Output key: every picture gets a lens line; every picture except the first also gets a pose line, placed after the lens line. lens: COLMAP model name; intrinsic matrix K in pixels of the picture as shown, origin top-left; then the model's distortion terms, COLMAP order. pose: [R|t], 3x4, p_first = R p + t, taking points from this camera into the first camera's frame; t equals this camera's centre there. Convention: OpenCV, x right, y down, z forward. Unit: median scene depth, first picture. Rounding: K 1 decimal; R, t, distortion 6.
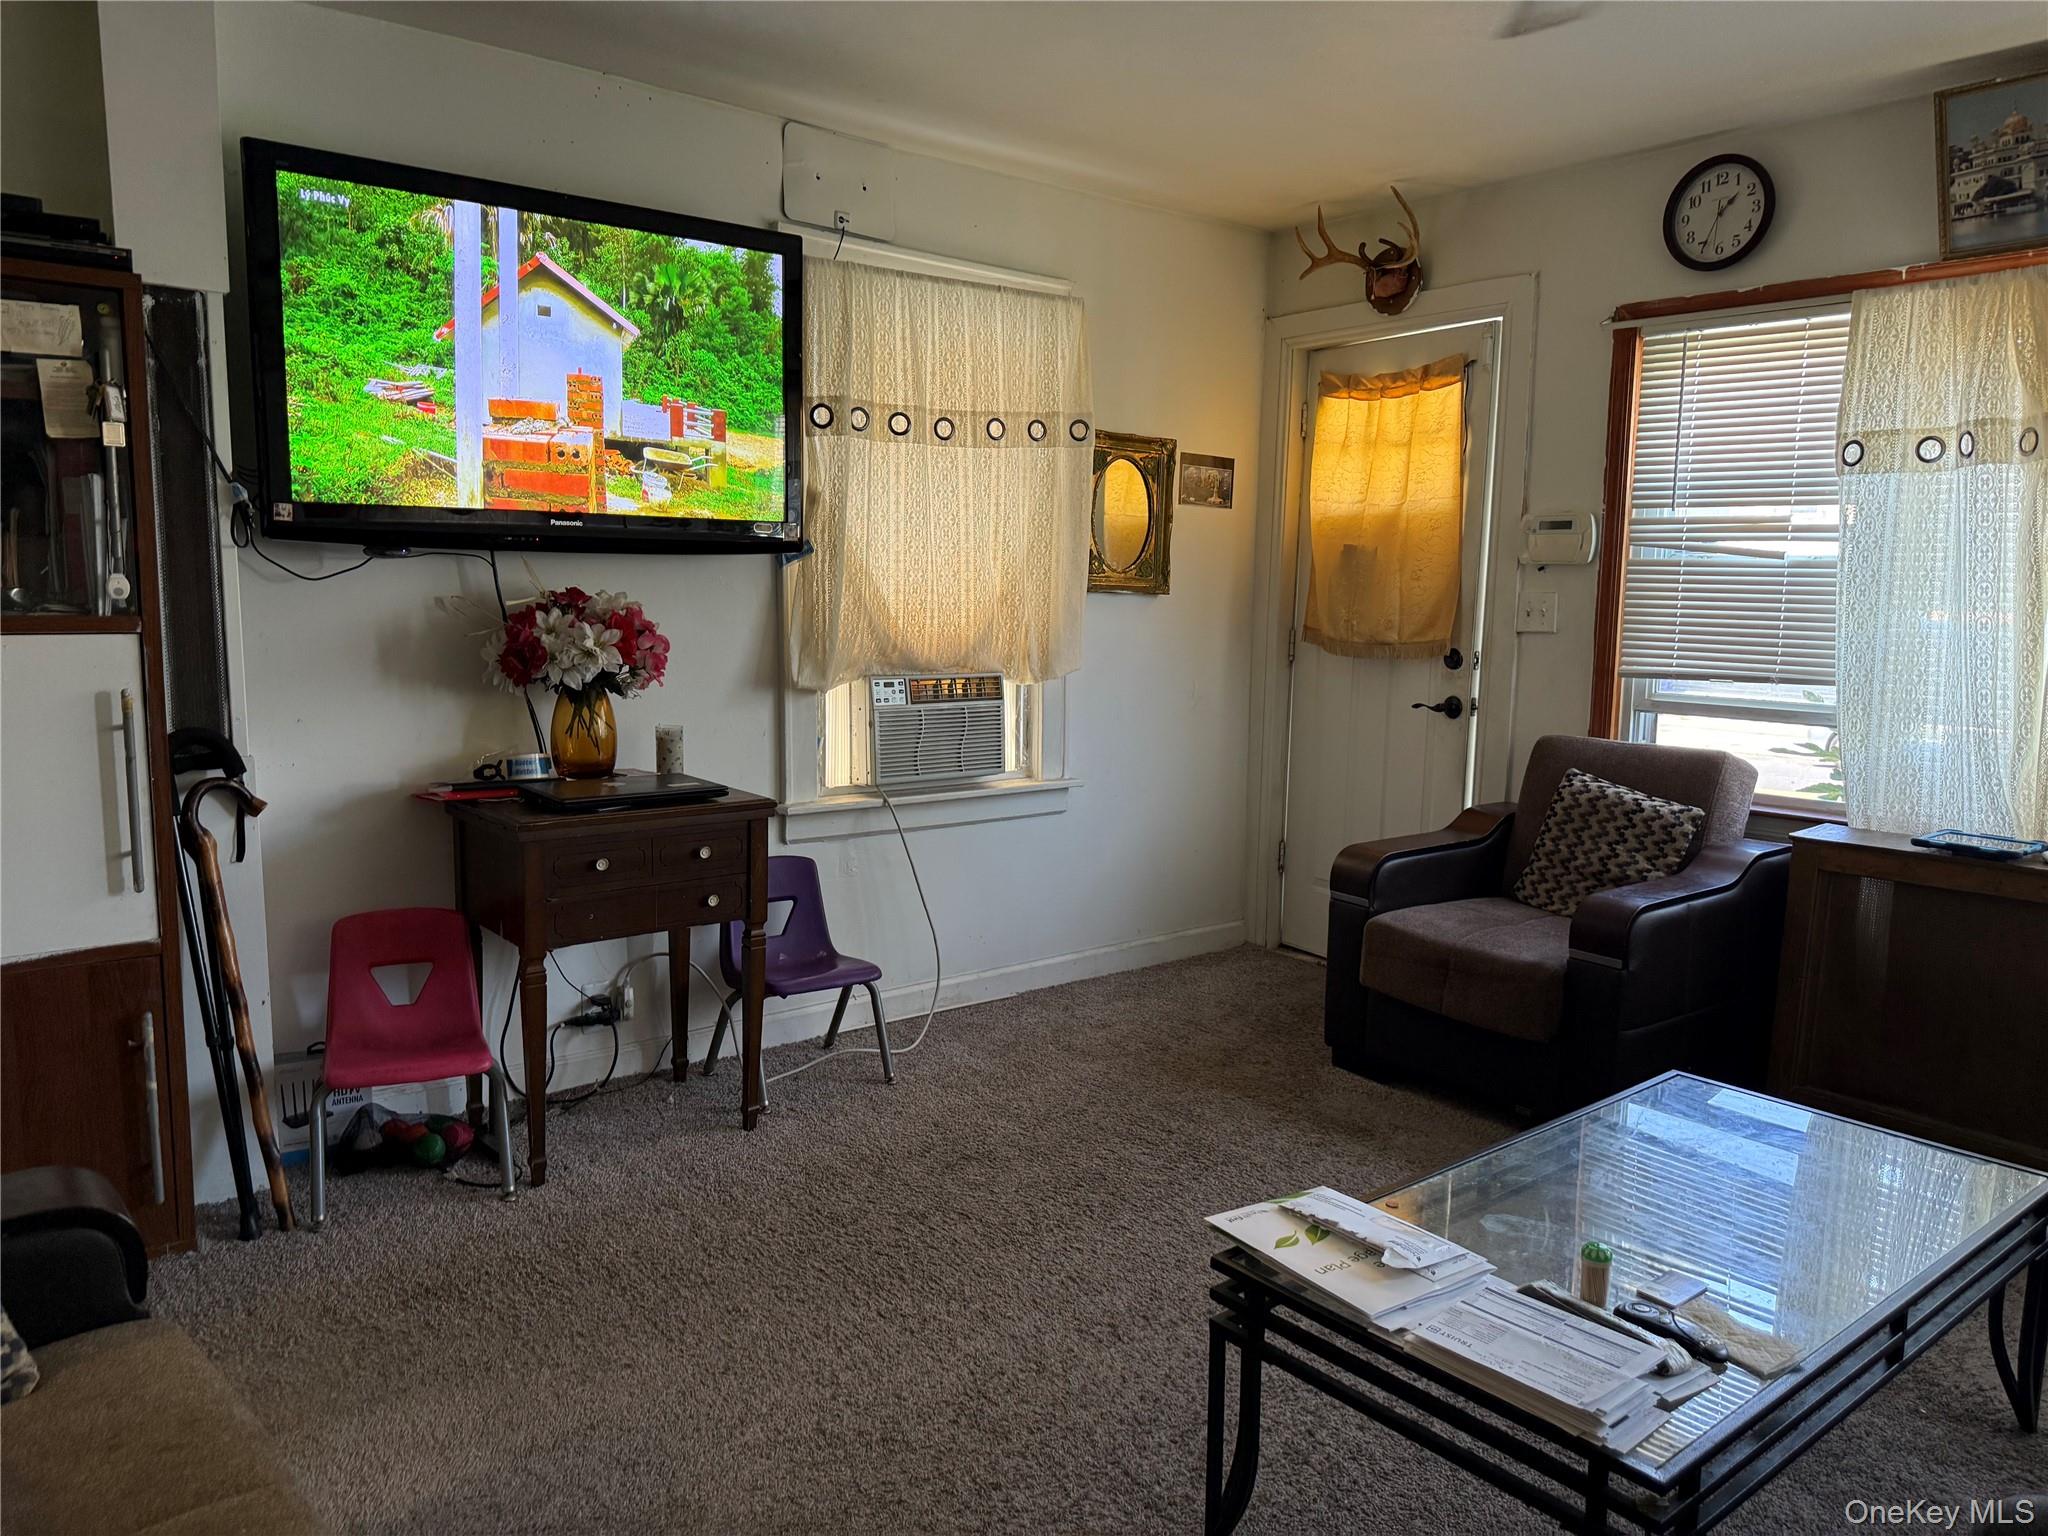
lens RADIAL K [[1460.3, 0, 1021.8], [0, 1460.3, 764.7], [0, 0, 1]] dist [0.043086, -0.048346]
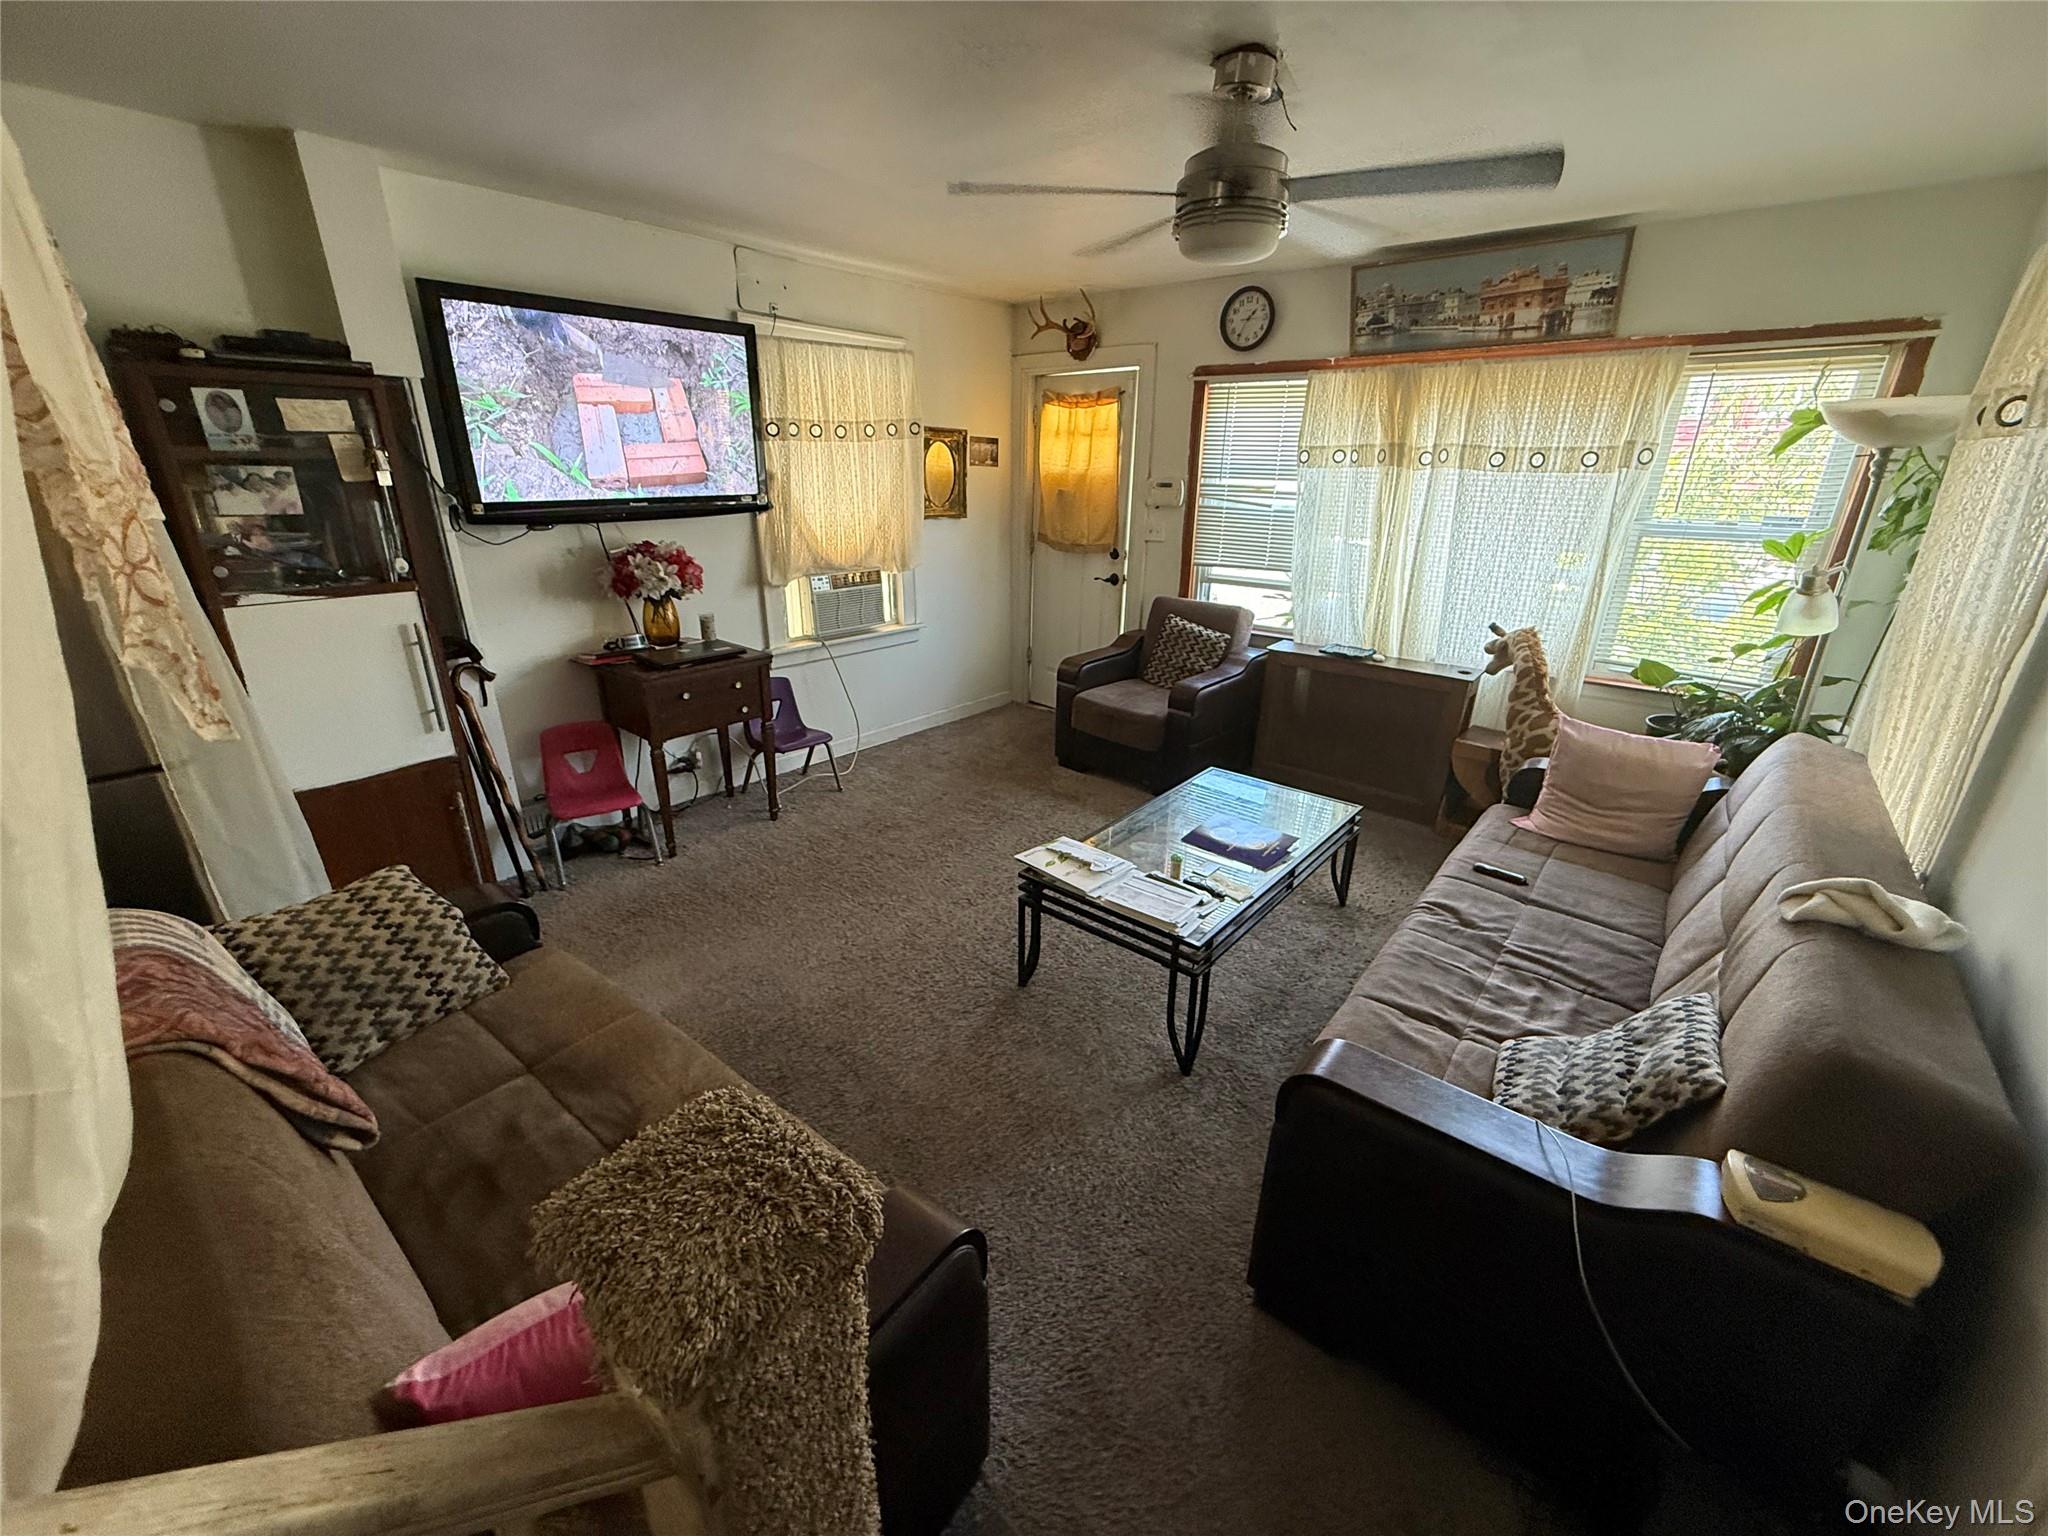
lens RADIAL K [[818.1, 0, 1018.1], [0, 818.1, 765.2], [0, 0, 1]] dist [0.001136, -0.000408]
pose [[0.983702, -0.066335, 0.167125, -0.041672], [0.027072, 0.973506, 0.227055, -0.067145], [-0.177758, -0.218830, 0.959435, -0.108153]]
